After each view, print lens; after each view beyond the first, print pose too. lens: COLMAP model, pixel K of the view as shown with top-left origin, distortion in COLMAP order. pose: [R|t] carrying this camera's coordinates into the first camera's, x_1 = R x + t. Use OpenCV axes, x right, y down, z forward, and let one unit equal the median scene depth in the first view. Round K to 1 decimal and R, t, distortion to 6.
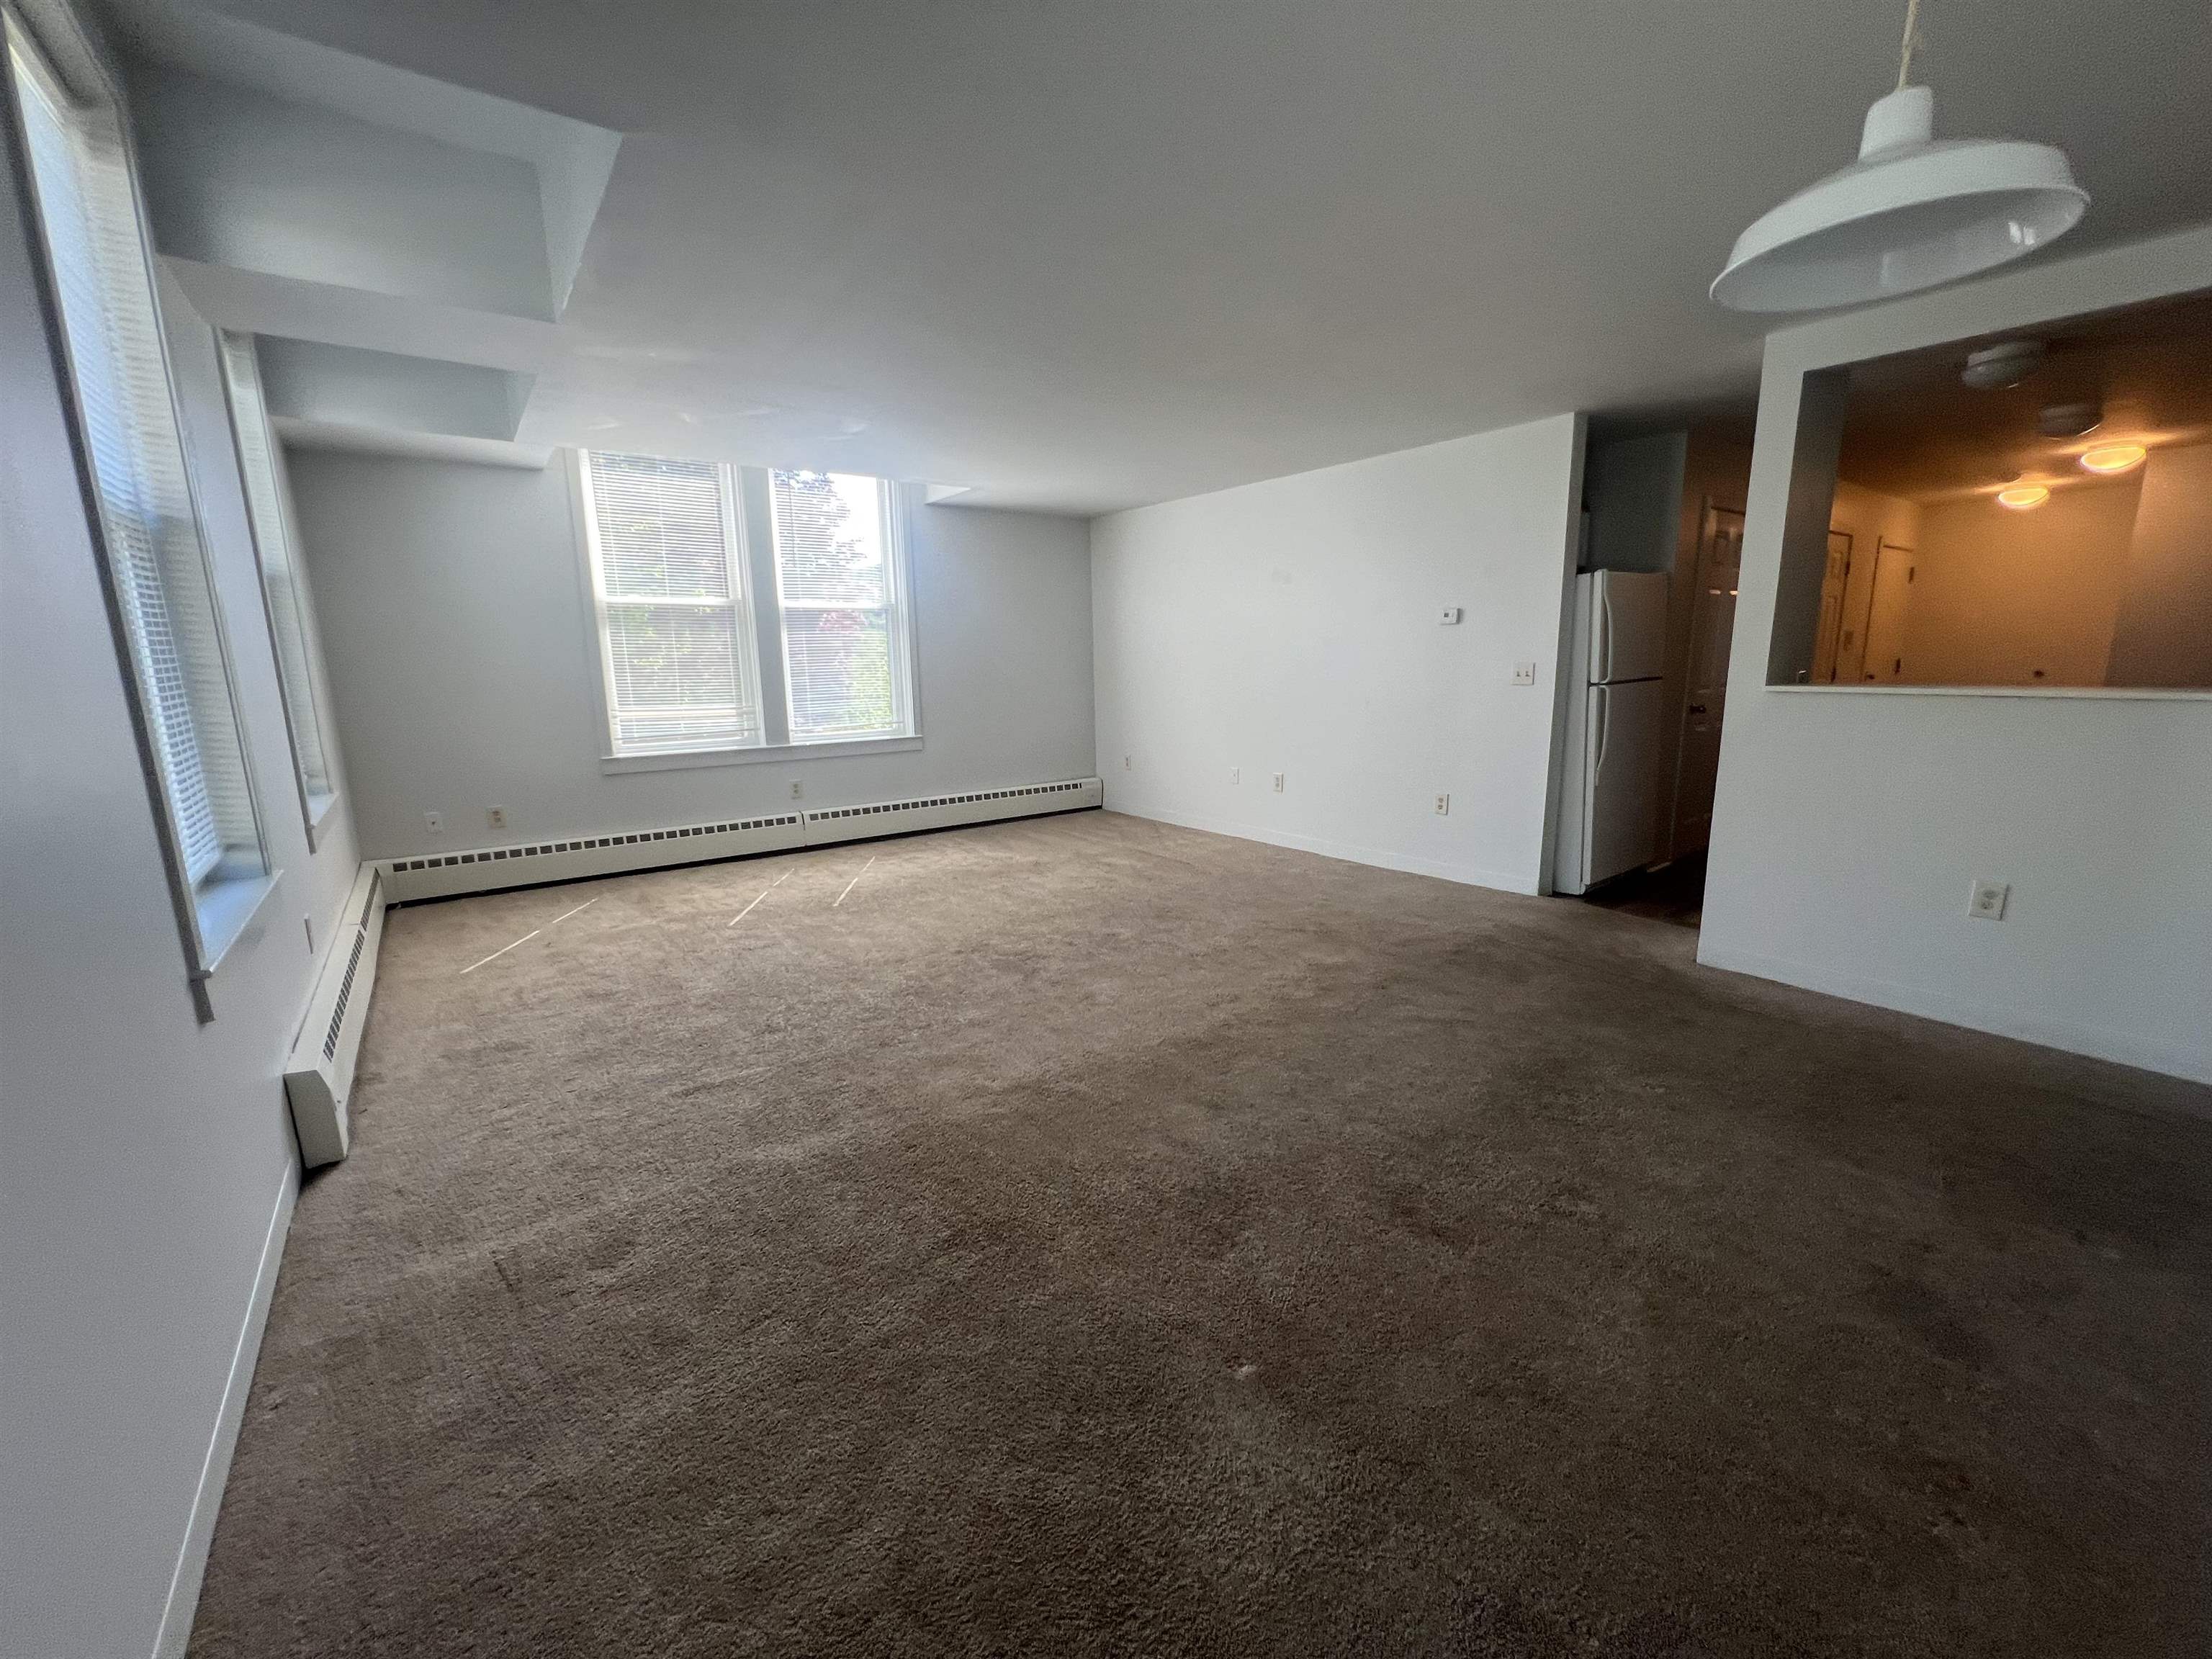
lens RADIAL K [[877.8, 0, 1096.5], [0, 877.8, 818.4], [0, 0, 1]] dist [-0.000744, -0.000024]
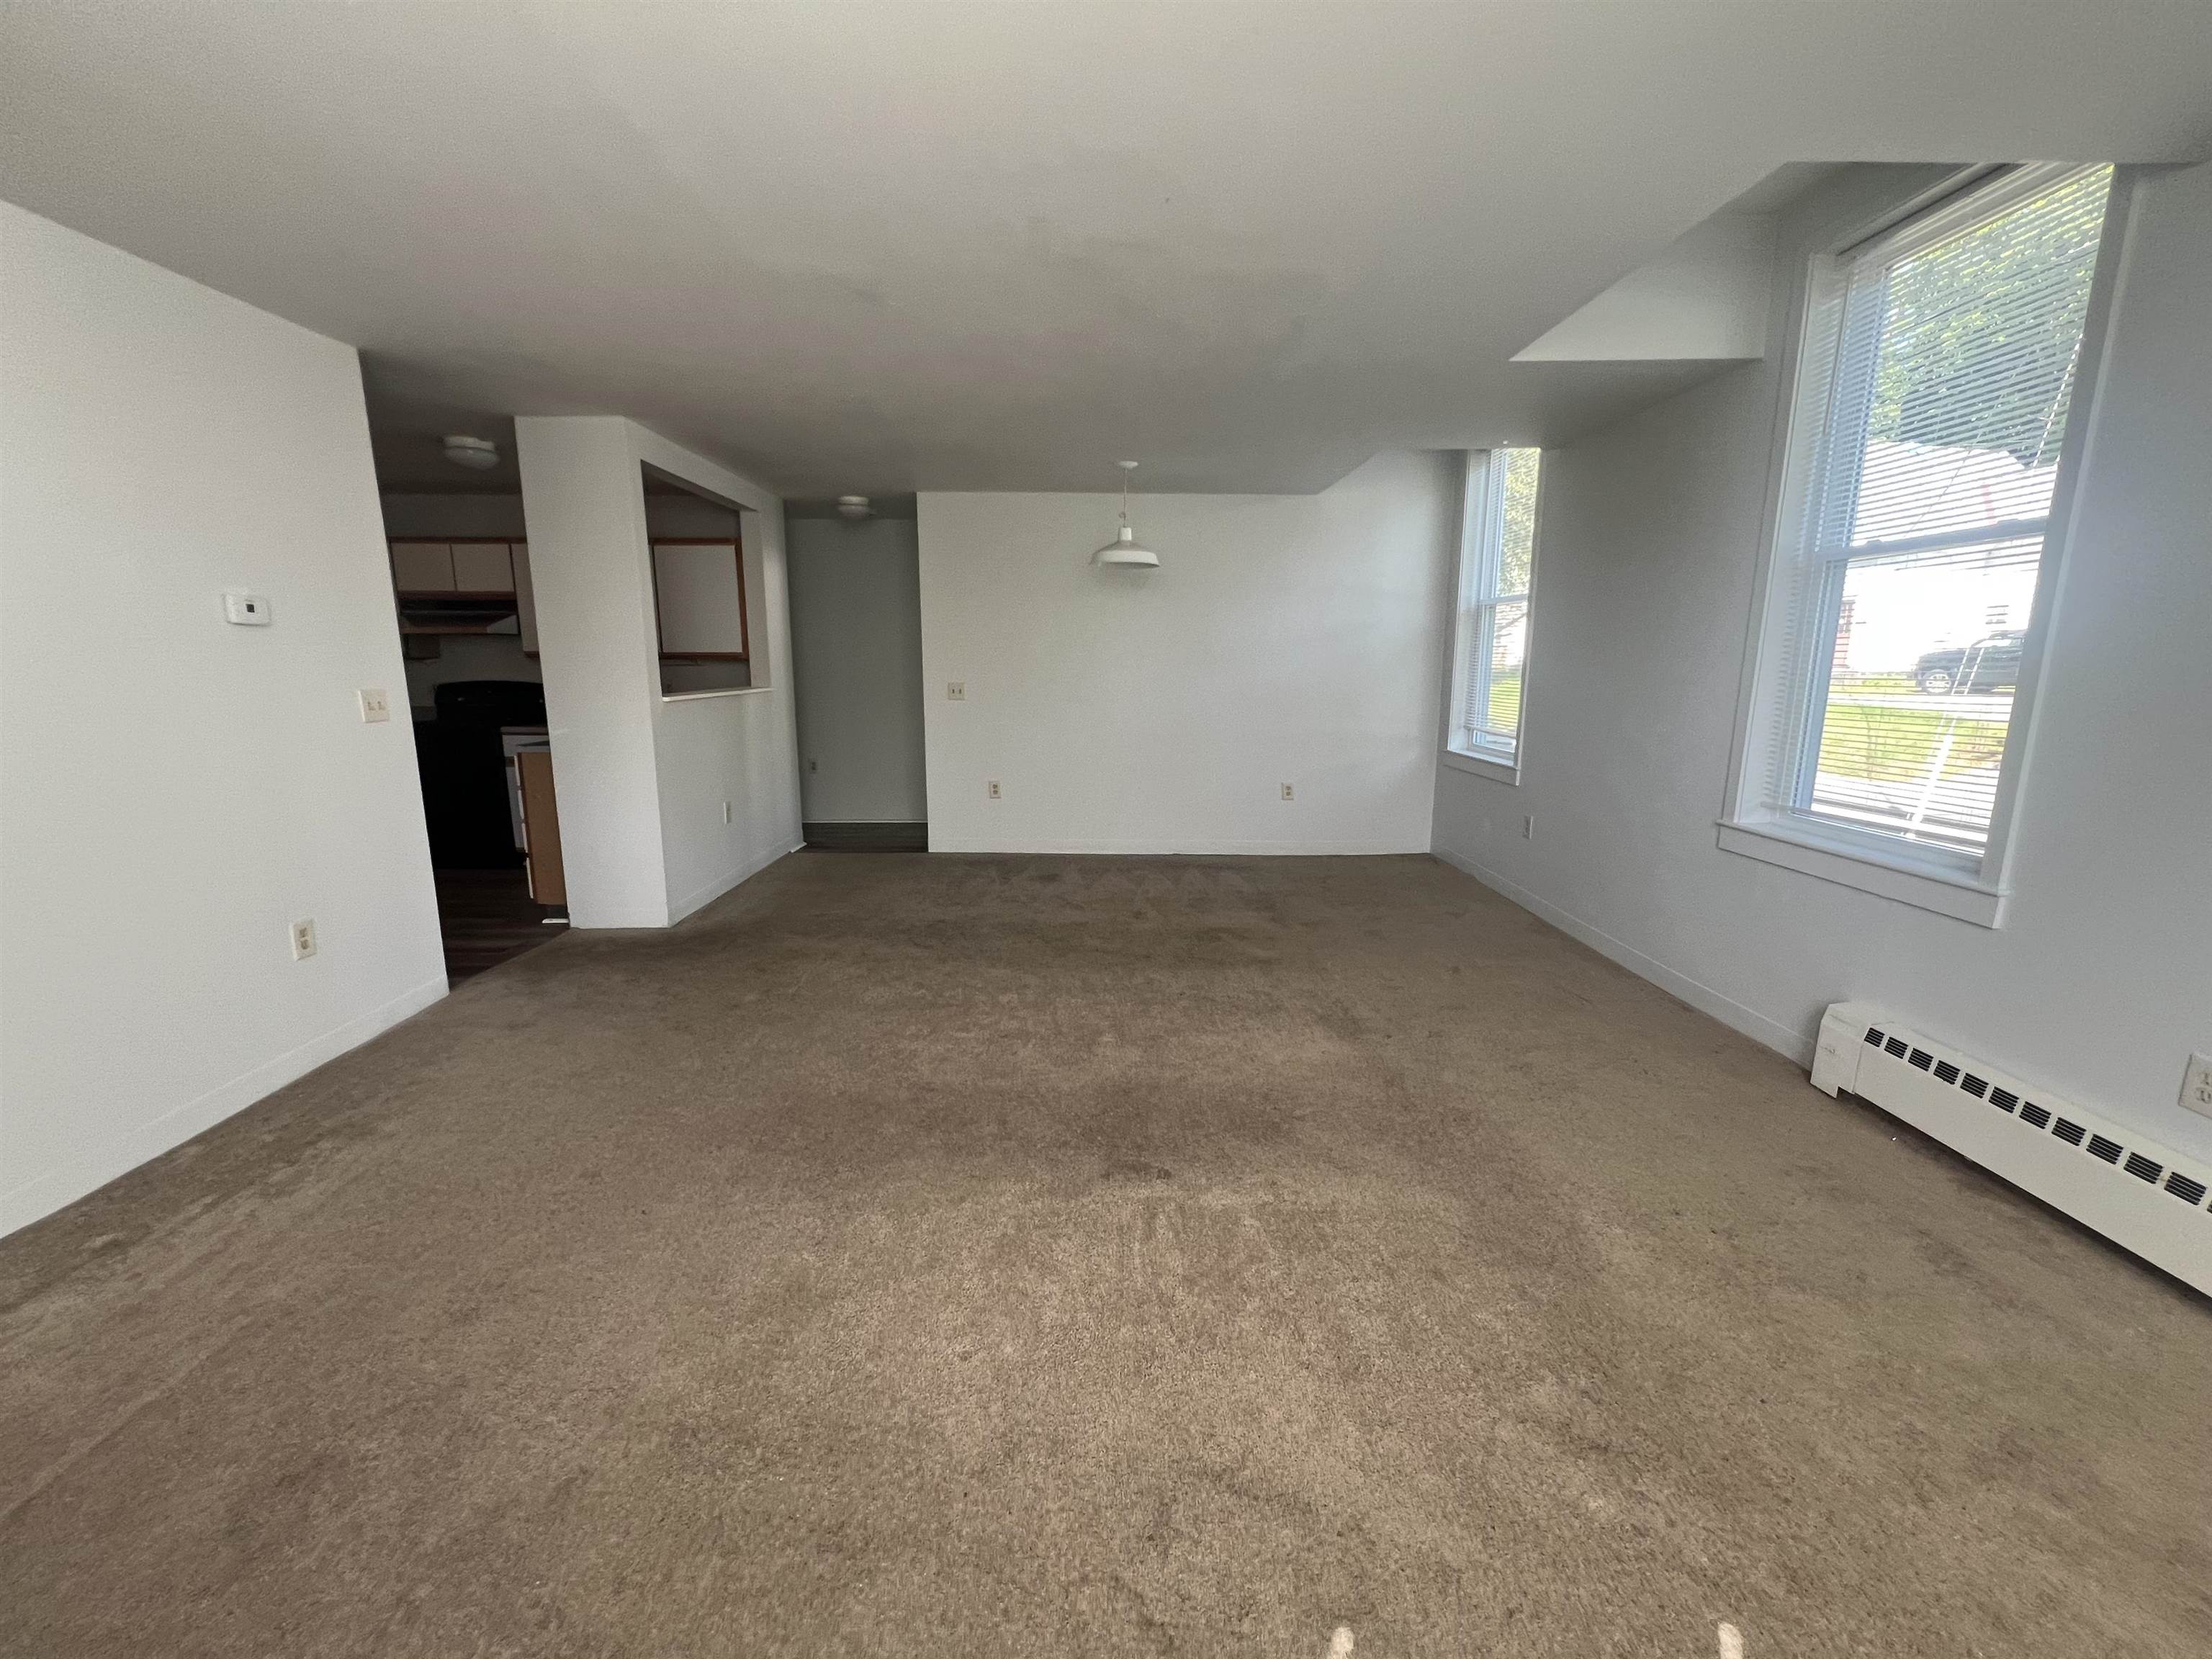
lens RADIAL K [[885.7, 0, 1097.8], [0, 885.7, 822.7], [0, 0, 1]] dist [-0.002096, 0.000236]
pose [[-0.807563, -0.087592, 0.583240, -0.356055], [0.123481, 0.941882, 0.312427, -0.204925], [-0.576710, 0.324323, -0.749814, 1.107695]]
